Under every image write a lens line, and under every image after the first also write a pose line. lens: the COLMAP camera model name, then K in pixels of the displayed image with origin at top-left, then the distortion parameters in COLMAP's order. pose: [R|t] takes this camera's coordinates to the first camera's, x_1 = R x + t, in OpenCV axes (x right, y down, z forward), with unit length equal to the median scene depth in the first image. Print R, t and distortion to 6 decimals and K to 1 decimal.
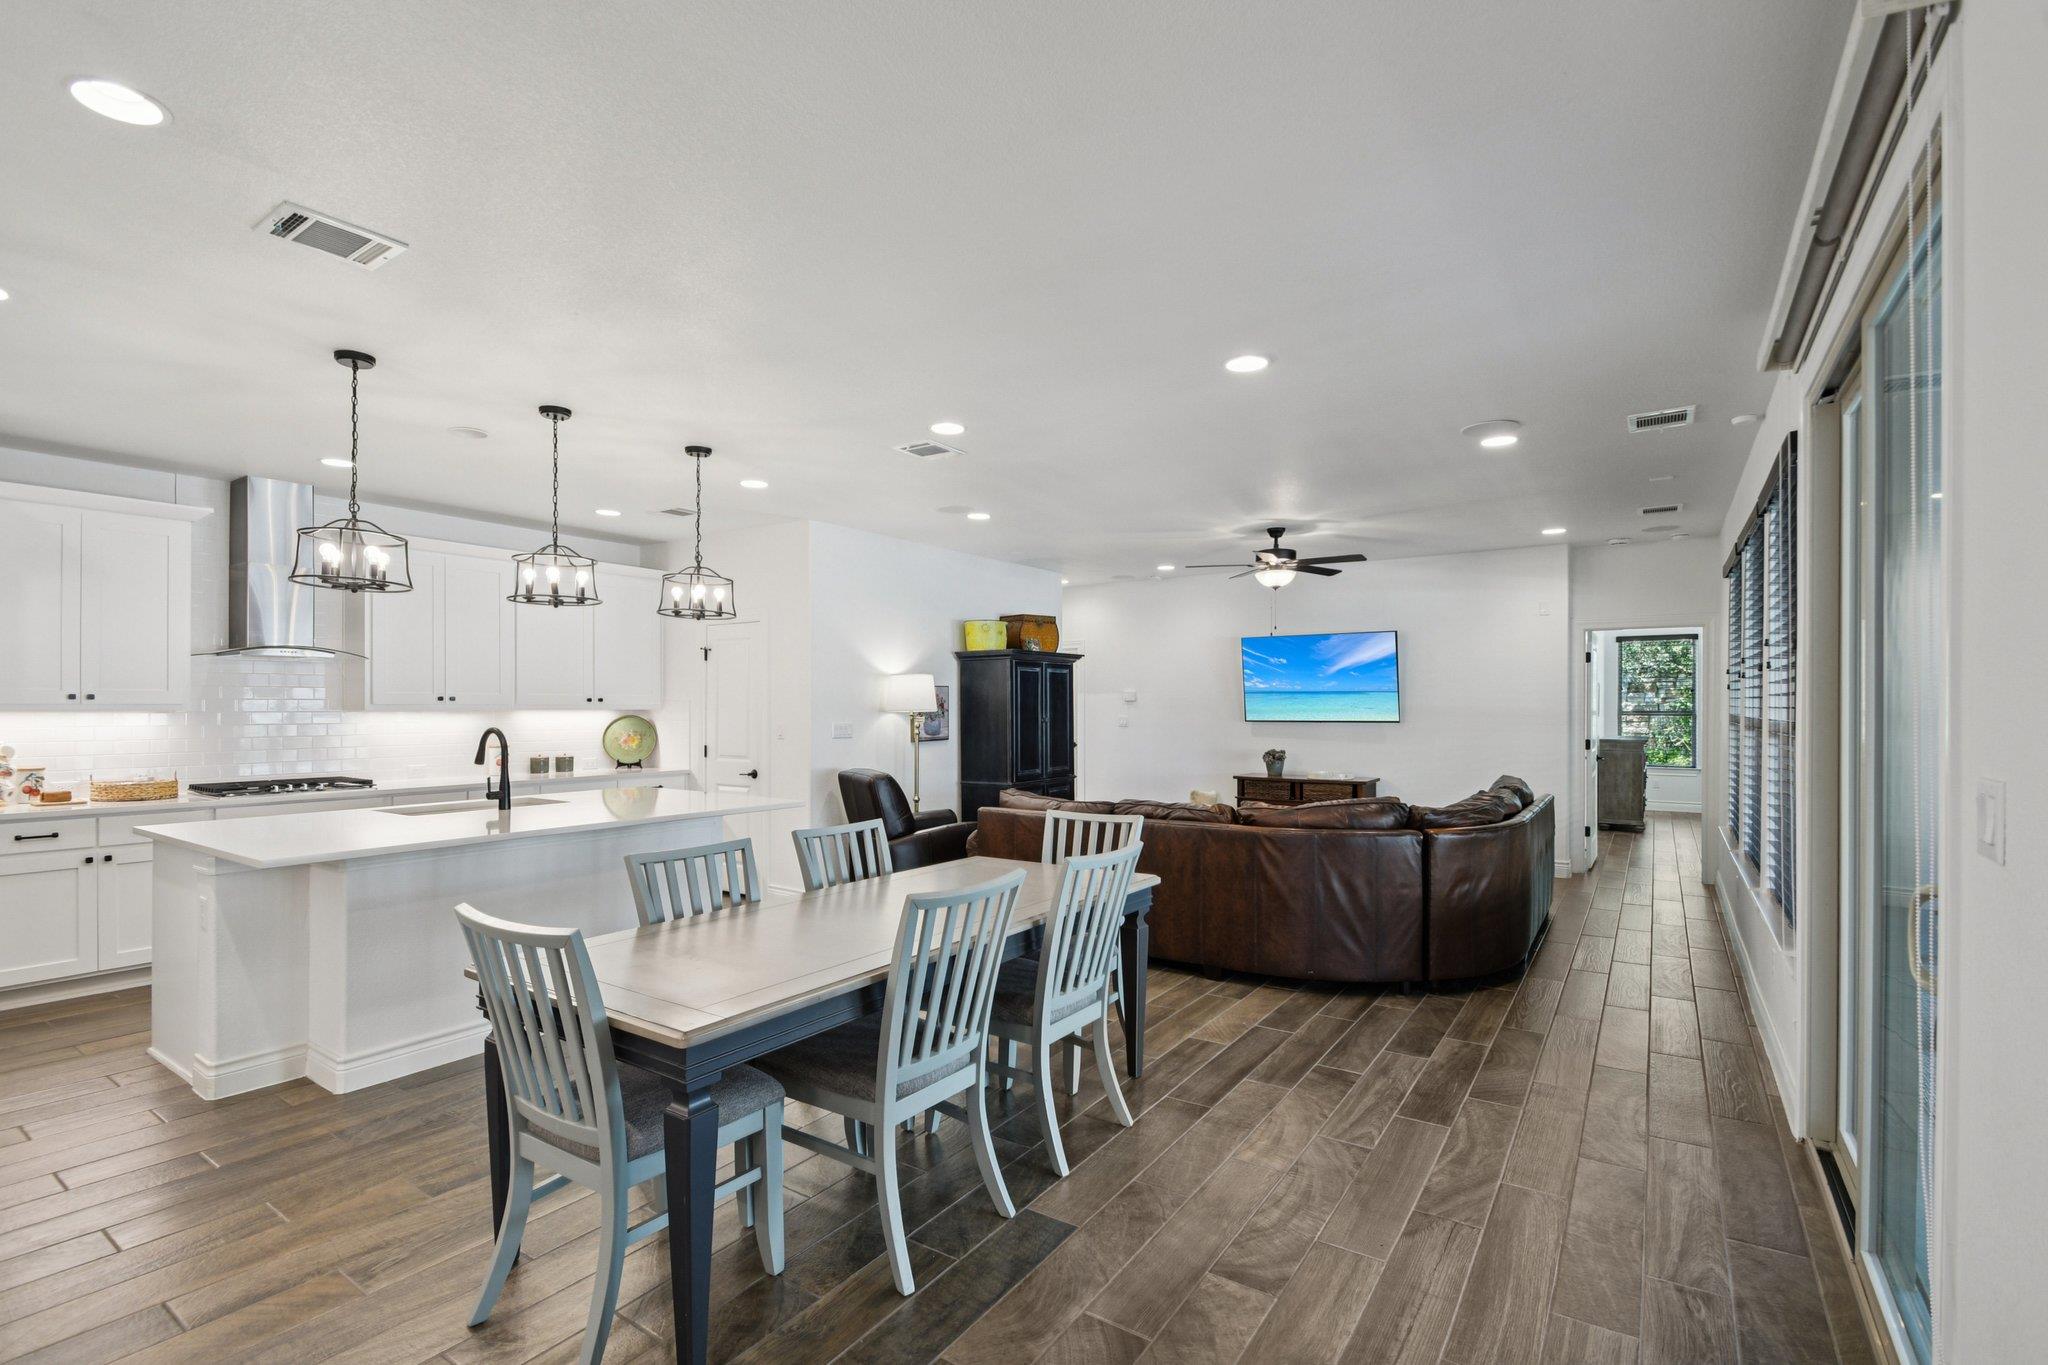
lens RADIAL K [[913.2, 0, 1024.0], [0, 913.2, 682.5], [0, 0, 1]] dist [-0.016142, -0.000092]
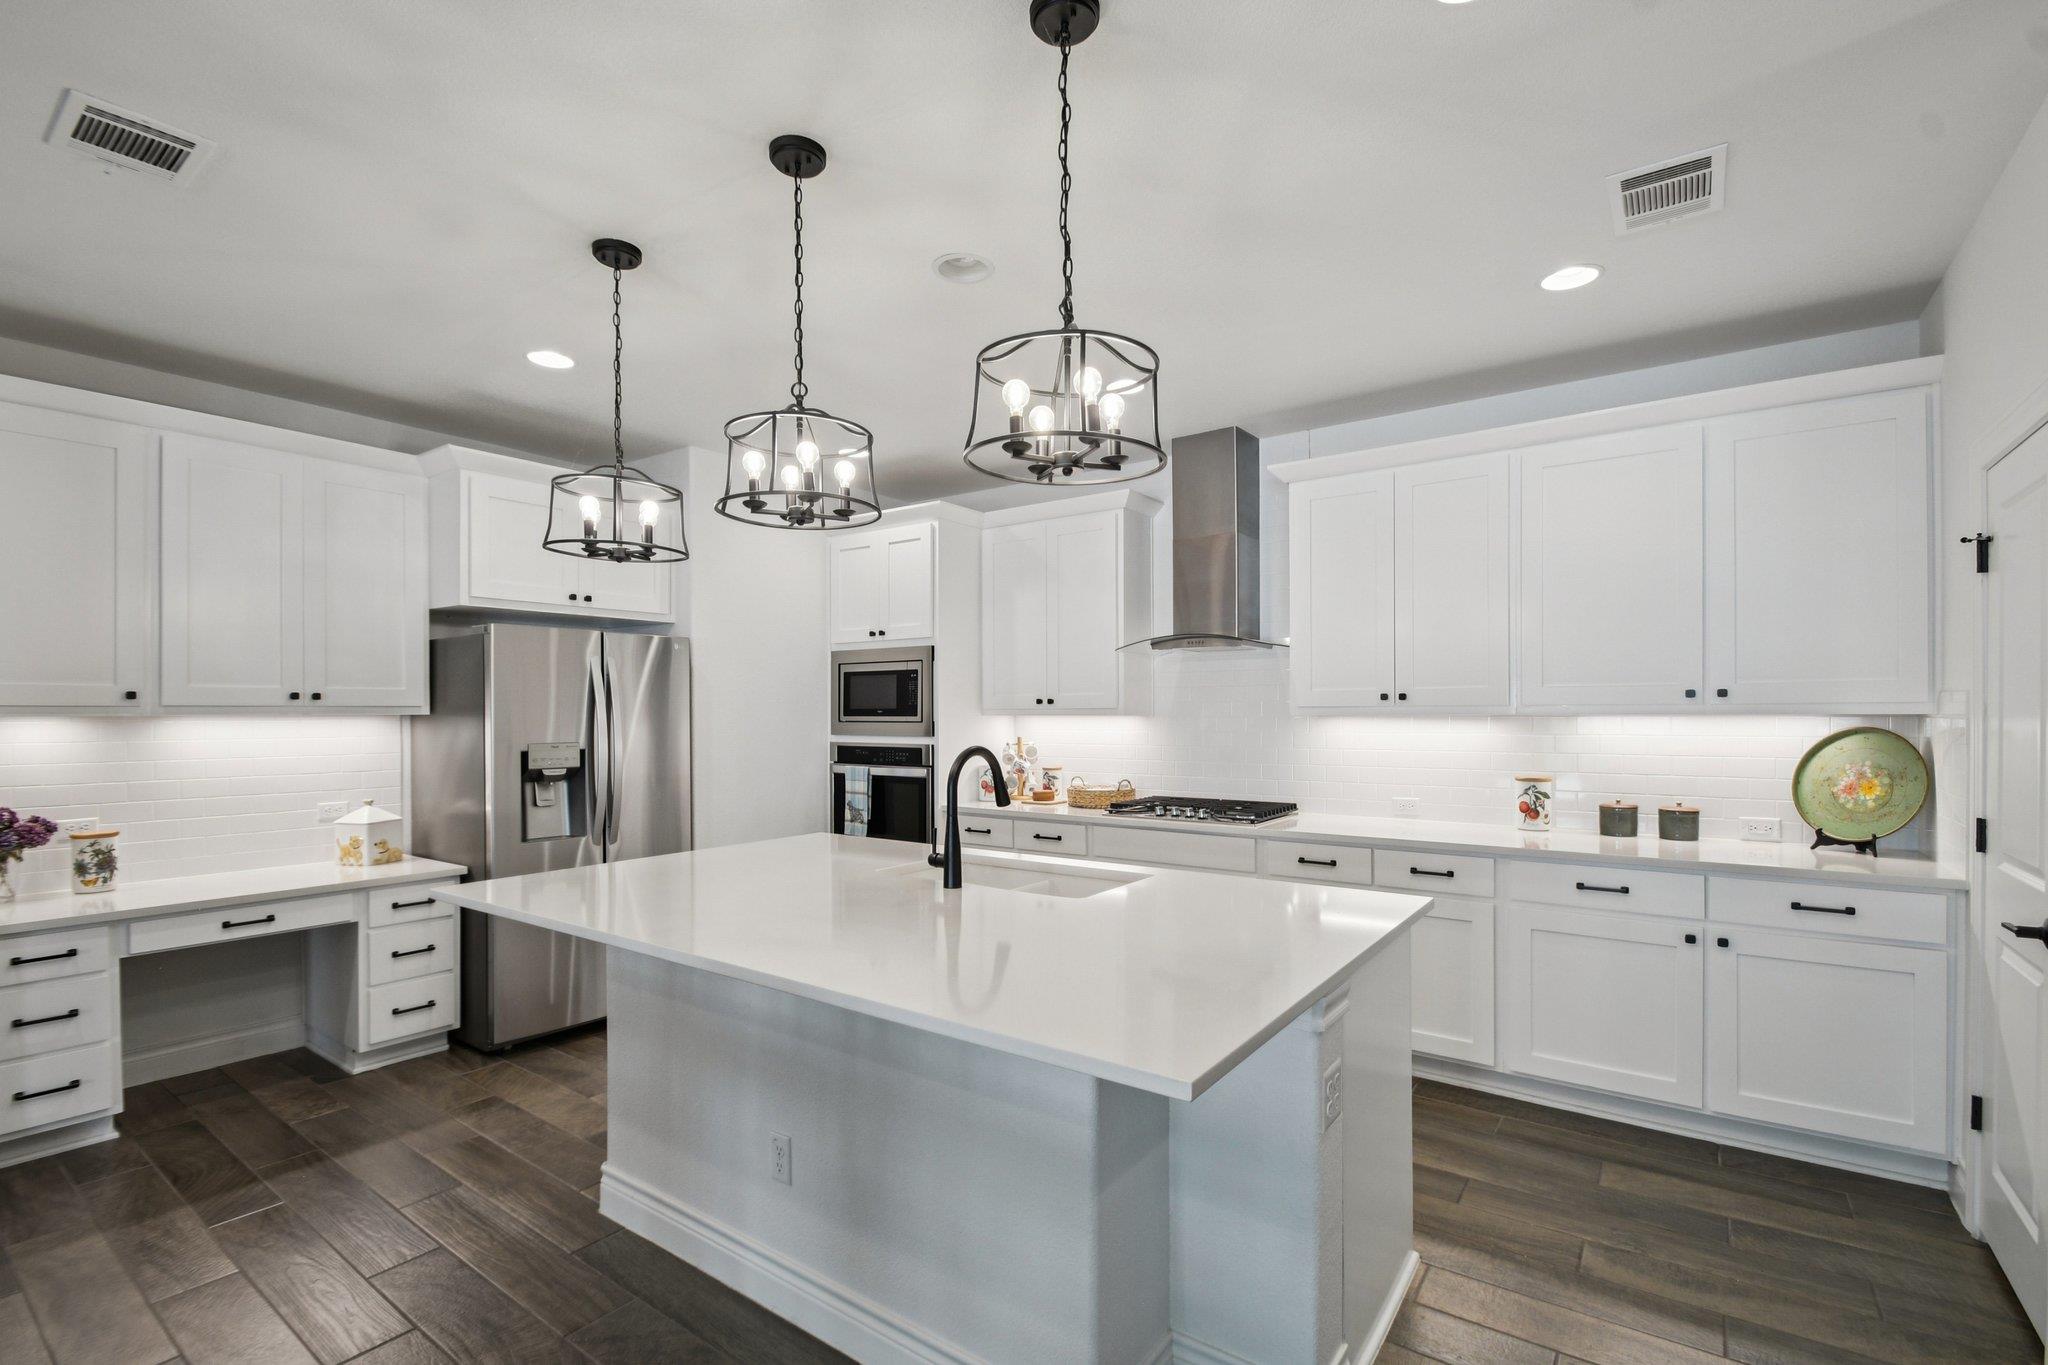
lens RADIAL K [[932.6, 0, 1019.4], [0, 932.6, 713.9], [0, 0, 1]] dist [0.018103, -0.021434]
pose [[-0.033931, 0.004325, -0.999415, 0.012705], [0.032595, 0.999463, 0.003218, 0.018455], [0.998893, -0.032466, -0.034054, 0.725147]]
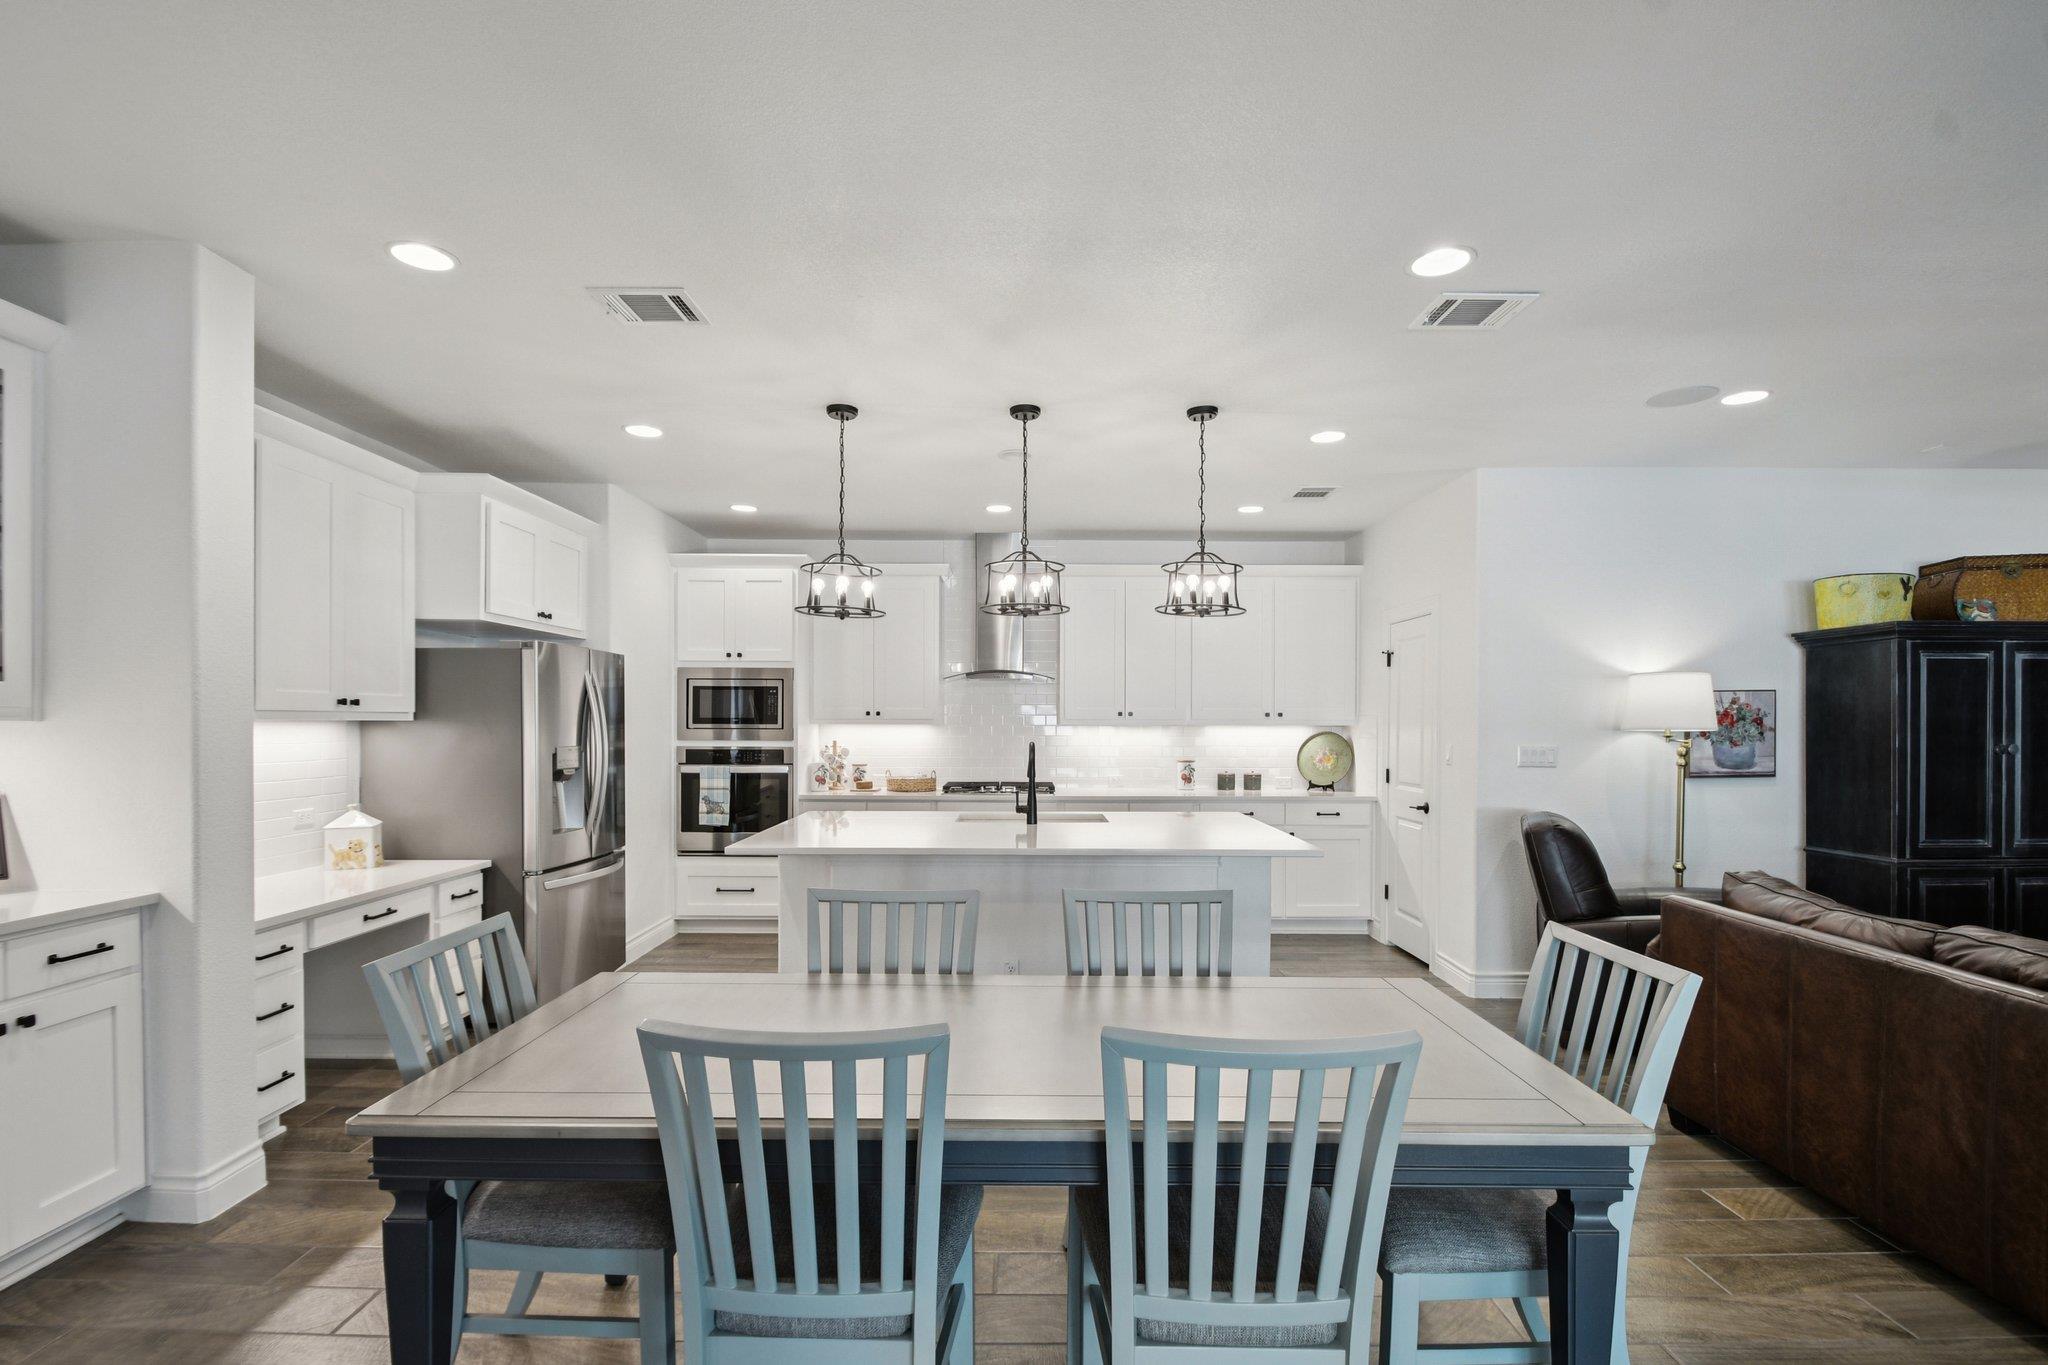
lens RADIAL K [[932.6, 0, 1019.4], [0, 932.6, 713.9], [0, 0, 1]] dist [0.018103, -0.021434]
pose [[0.564151, -0.003592, -0.825664, 0.181065], [0.019307, 0.999775, 0.008843, 0.005547], [0.825446, -0.020930, 0.564093, 0.270405]]
